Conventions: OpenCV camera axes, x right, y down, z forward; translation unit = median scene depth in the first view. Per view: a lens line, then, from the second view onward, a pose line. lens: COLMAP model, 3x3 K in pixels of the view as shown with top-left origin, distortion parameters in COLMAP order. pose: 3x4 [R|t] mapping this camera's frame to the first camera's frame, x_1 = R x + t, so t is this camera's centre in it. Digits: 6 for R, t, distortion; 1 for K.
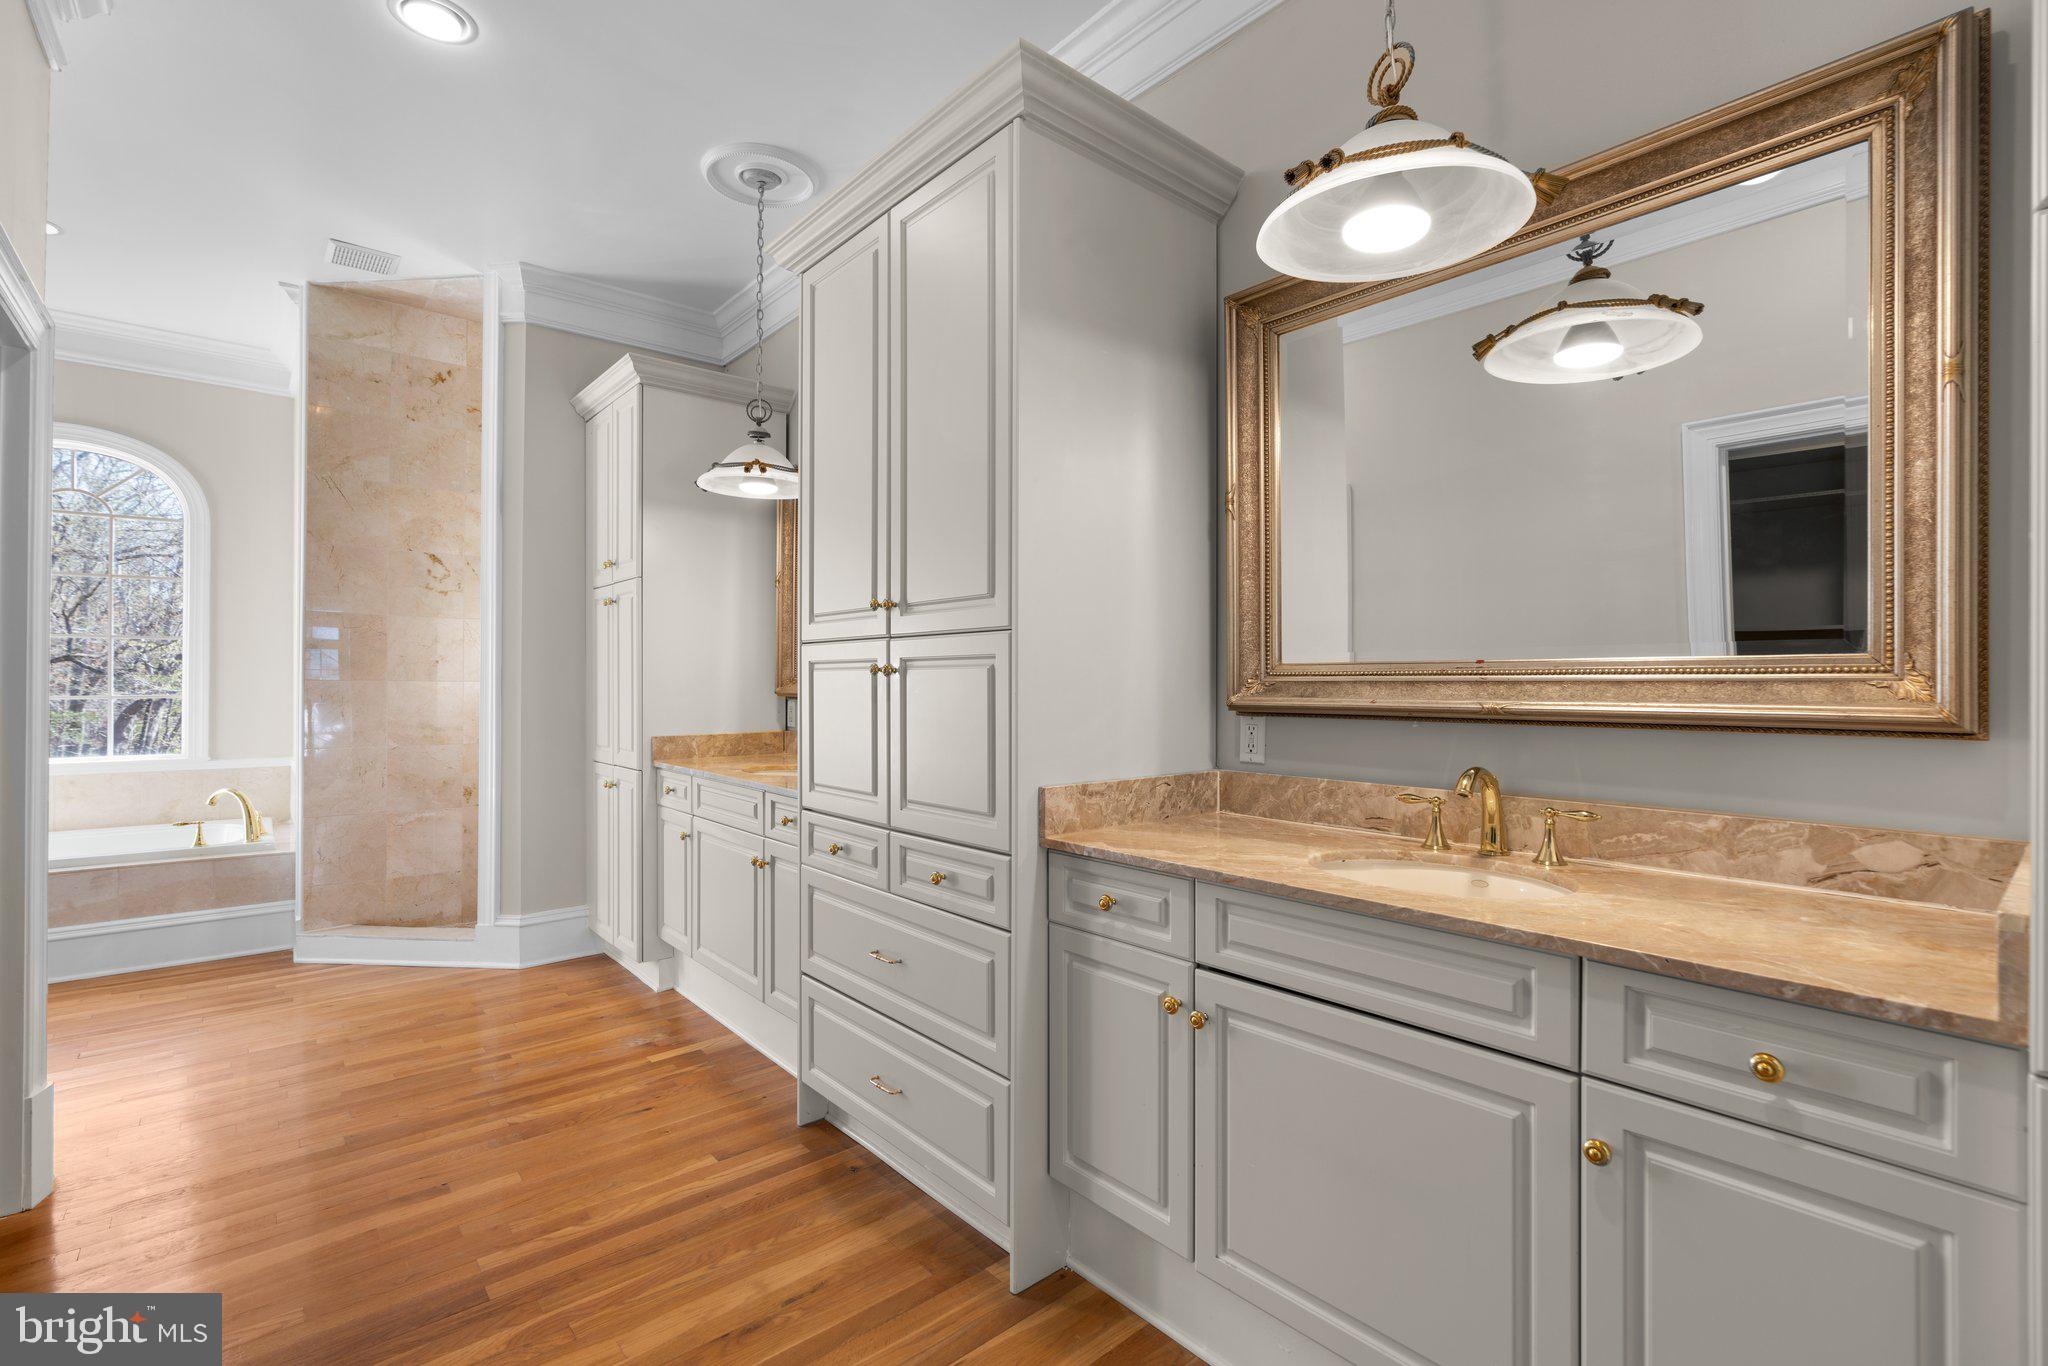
lens RADIAL K [[931.2, 0, 1015.5], [0, 931.2, 683.3], [0, 0, 1]] dist [0.000292, 0.001062]
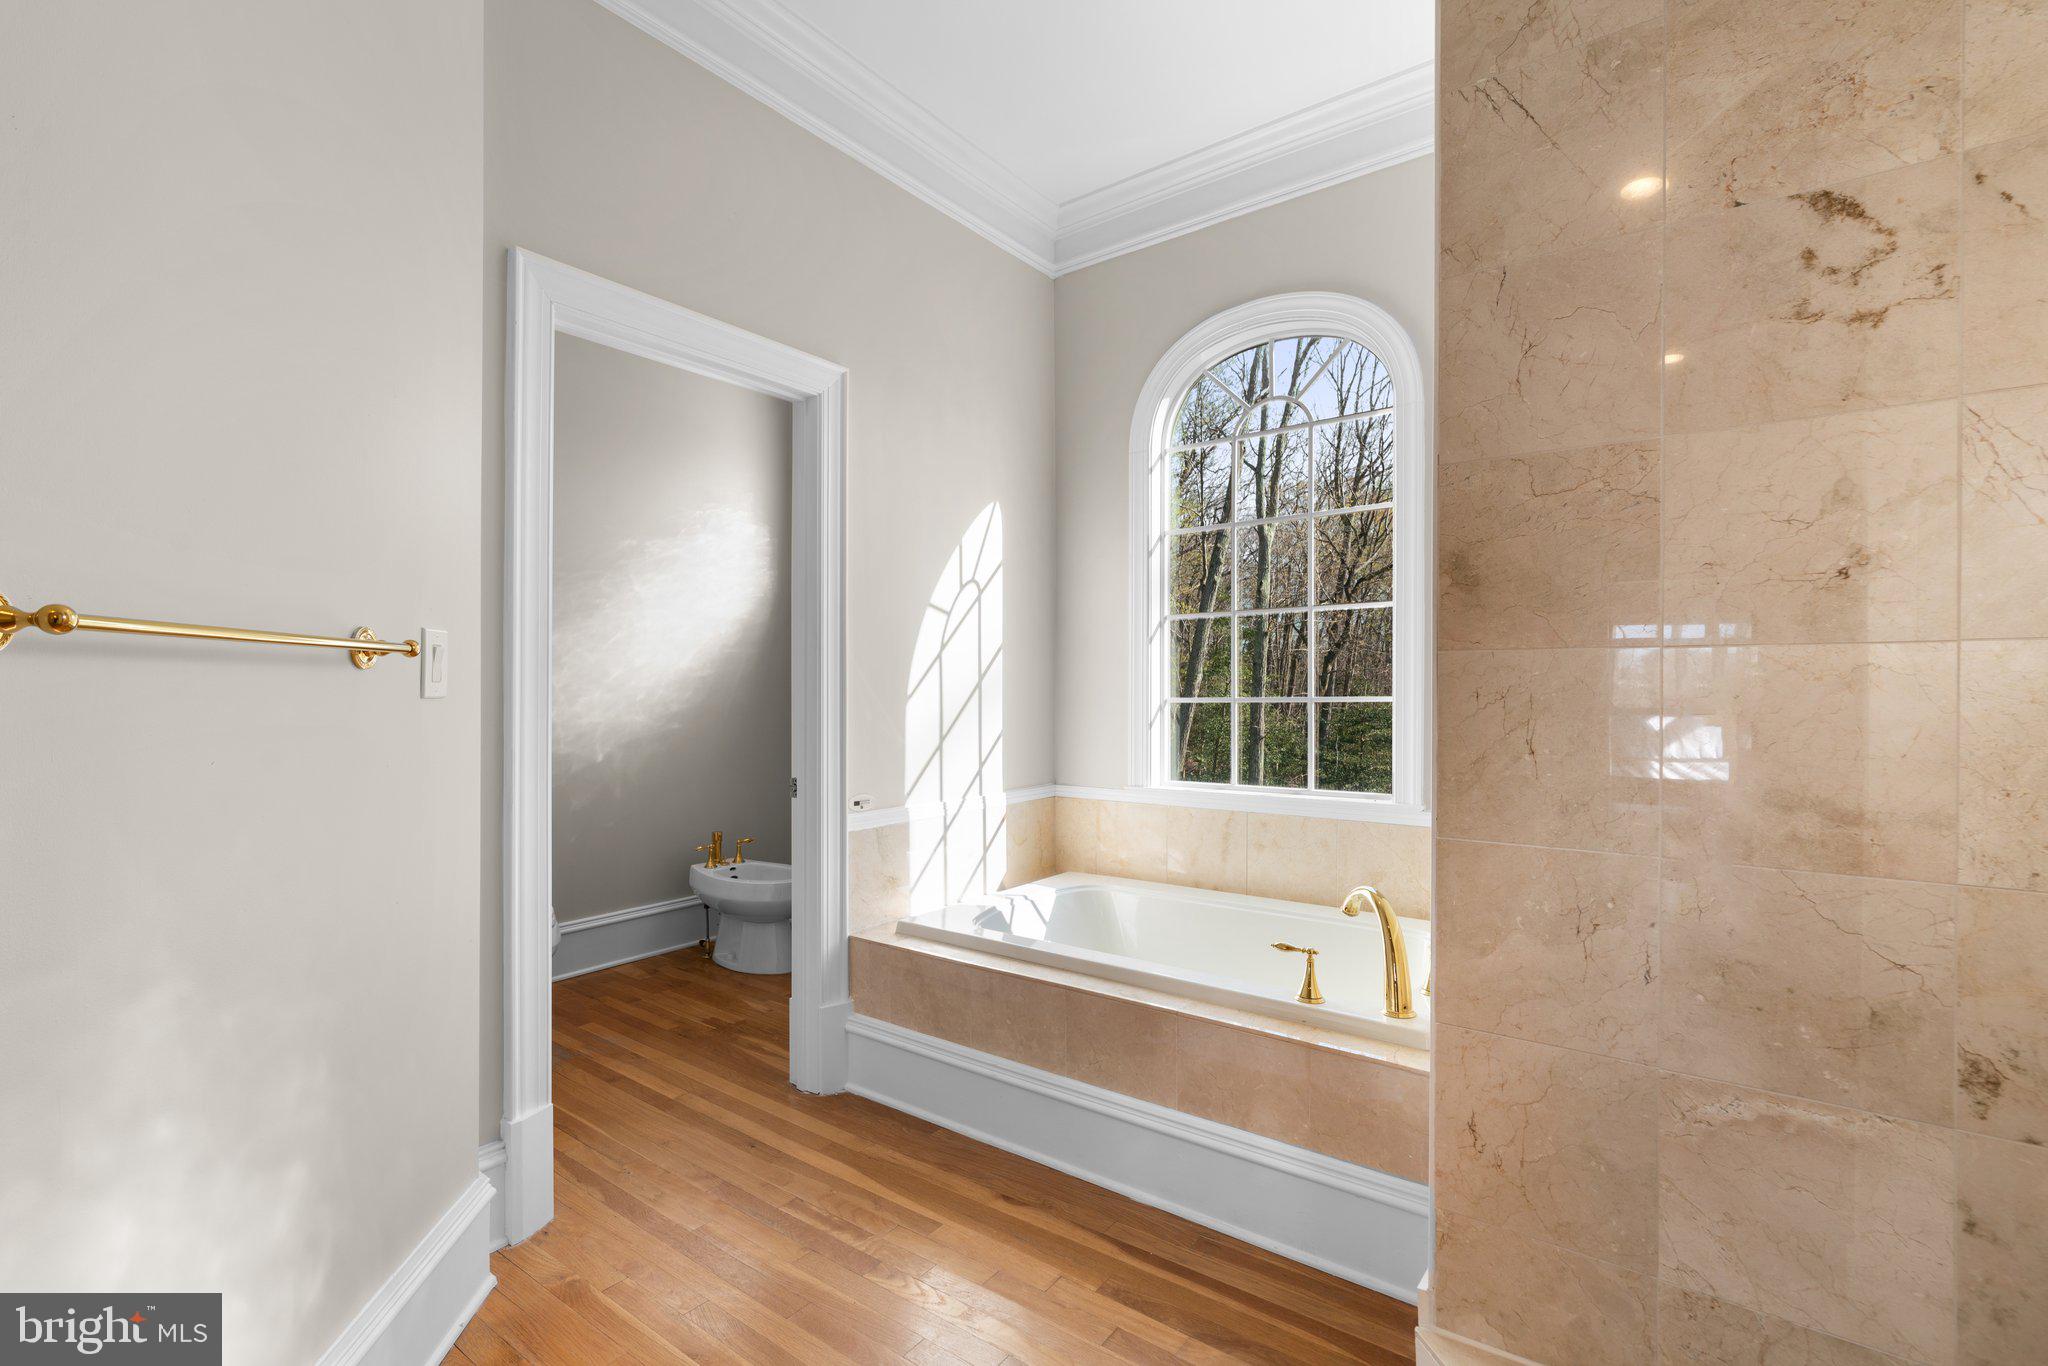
lens RADIAL K [[931.2, 0, 1023.2], [0, 931.2, 689.5], [0, 0, 1]] dist [0.000292, 0.001062]
pose [[0.216986, -0.003810, -0.976167, -0.404309], [0.000848, 0.999993, -0.003715, 0.012372], [0.976174, -0.000021, 0.216987, 0.704069]]
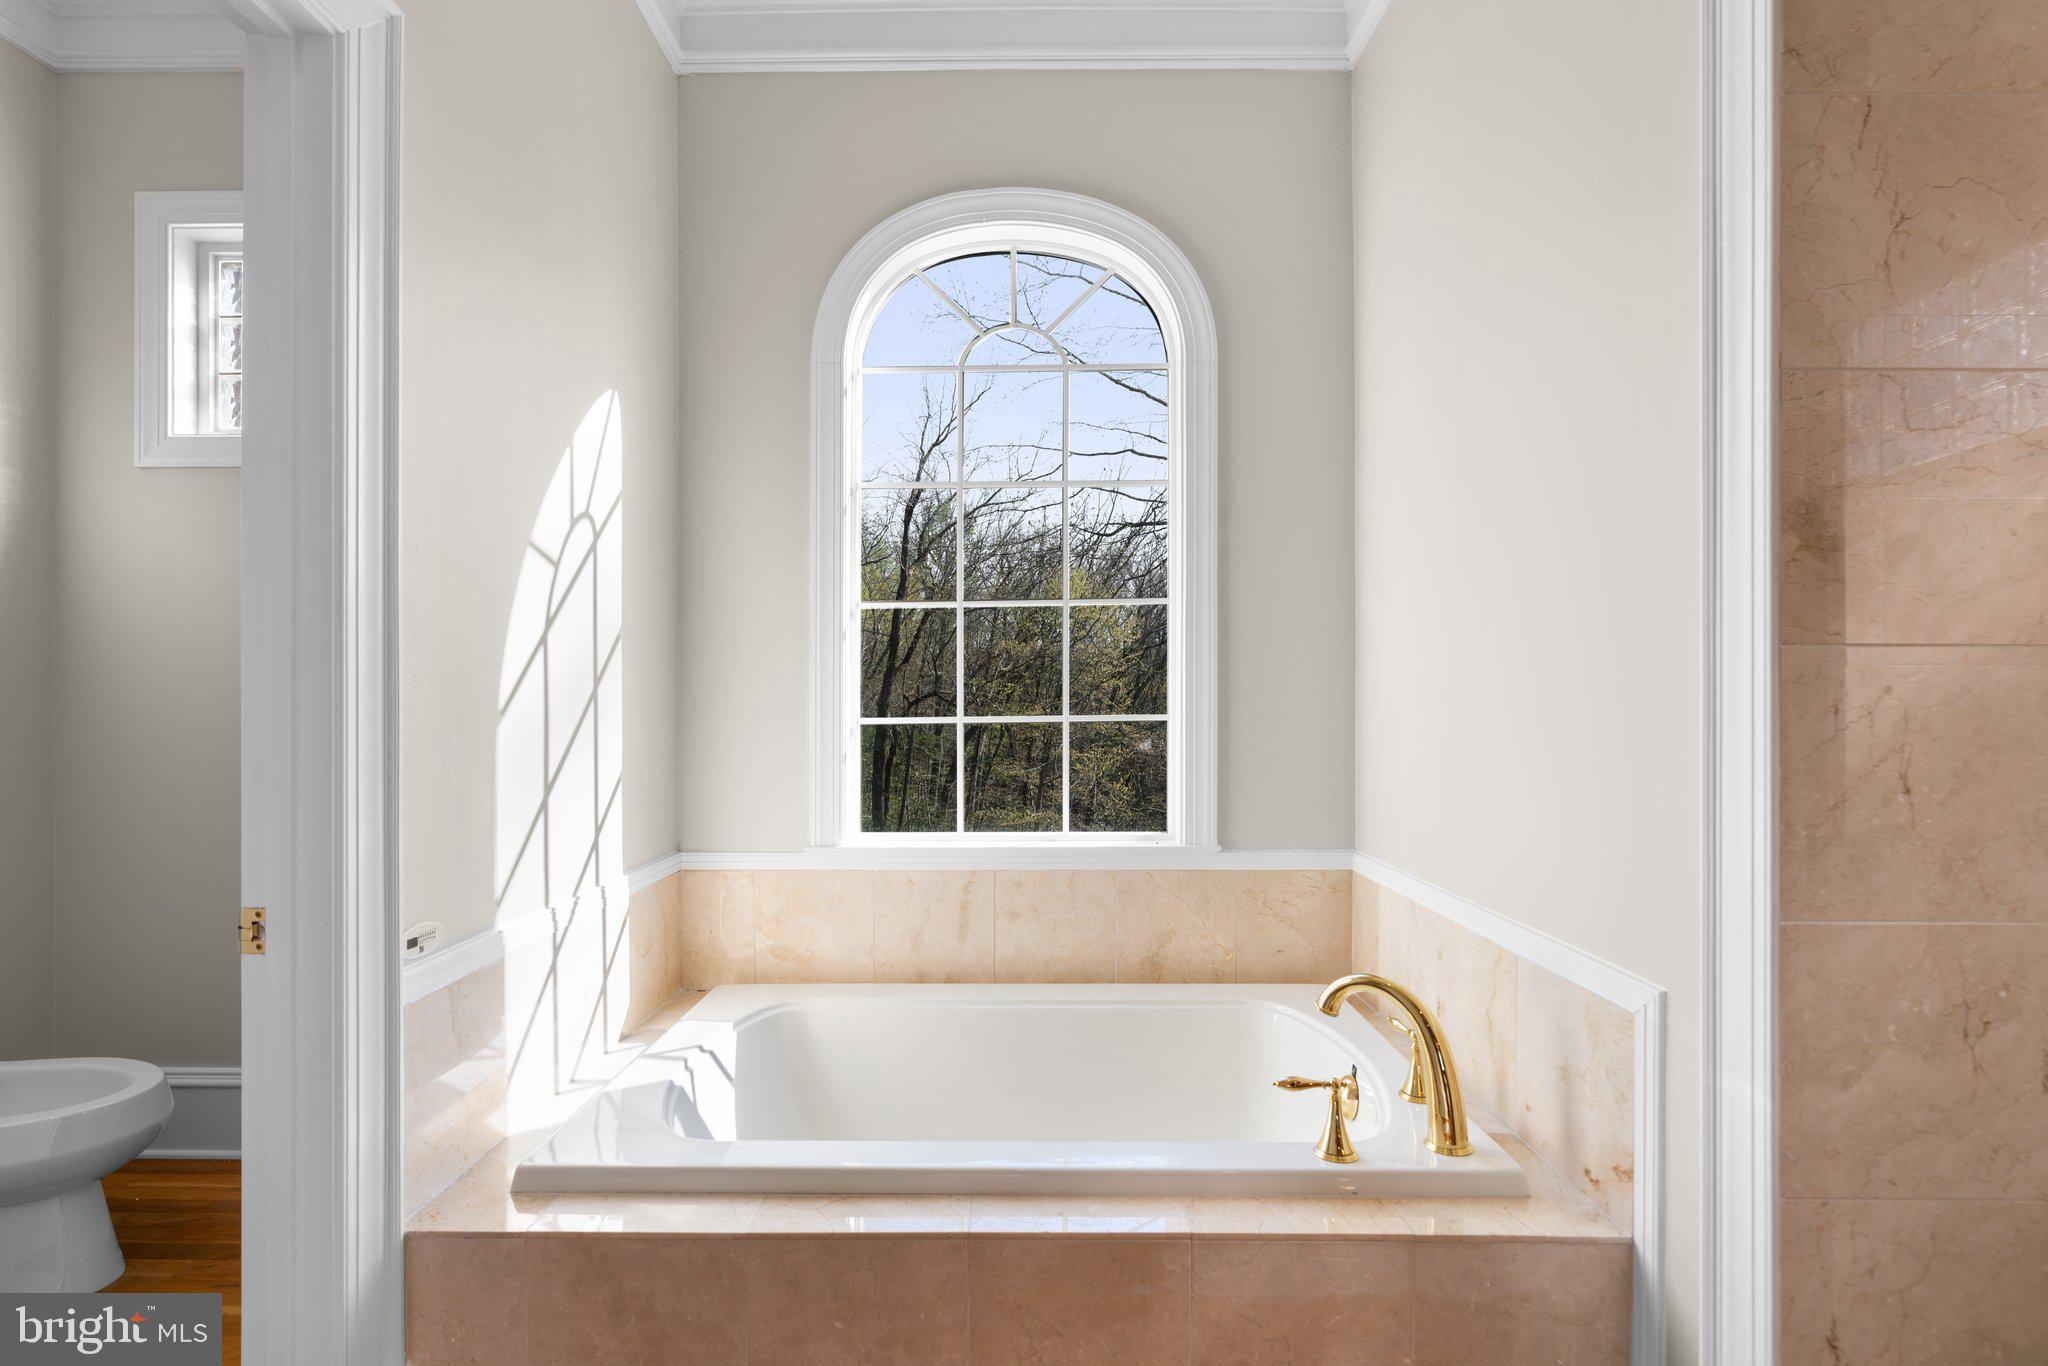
lens RADIAL K [[931.2, 0, 1012.1], [0, 931.2, 712.7], [0, 0, 1]] dist [0.000292, 0.001062]
pose [[0.762748, -0.000717, -0.646695, -0.705174], [-0.000960, 0.999997, -0.002242, 0.014694], [0.646695, 0.002331, 0.762745, 0.628045]]
